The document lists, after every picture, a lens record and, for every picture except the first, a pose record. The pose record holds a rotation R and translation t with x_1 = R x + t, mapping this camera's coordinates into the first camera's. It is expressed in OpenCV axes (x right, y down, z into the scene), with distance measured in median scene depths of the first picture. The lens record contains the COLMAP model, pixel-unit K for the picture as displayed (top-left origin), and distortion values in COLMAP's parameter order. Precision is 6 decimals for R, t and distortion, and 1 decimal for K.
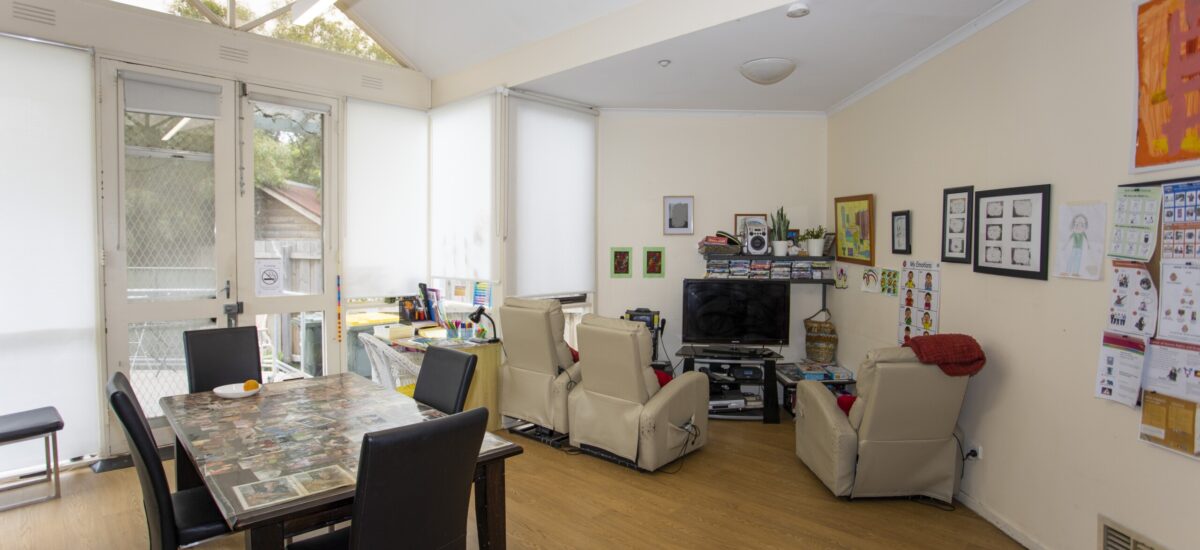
lens RADIAL K [[588.4, 0, 601.7], [0, 588.4, 265.1], [0, 0, 1]] dist [-0.046628, 0.012864]
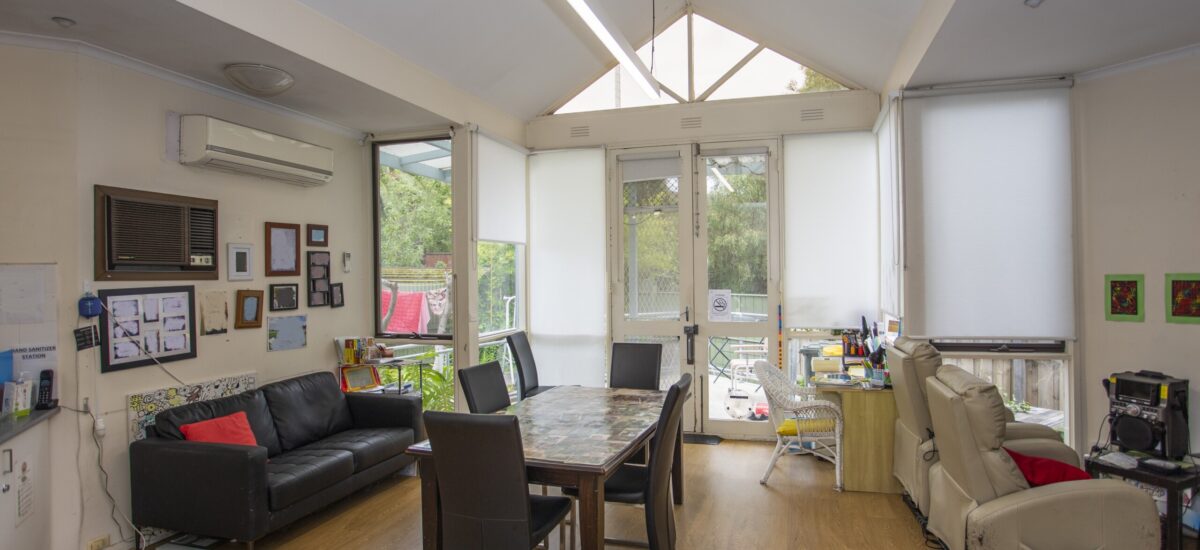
lens RADIAL K [[588.4, 0, 604.9], [0, 588.4, 274.1], [0, 0, 1]] dist [-0.046628, 0.012864]
pose [[0.503664, -0.015548, -0.863760, 0.524392], [-0.012991, 0.999589, -0.025568, -0.012287], [0.863802, 0.024099, 0.503255, 0.327114]]
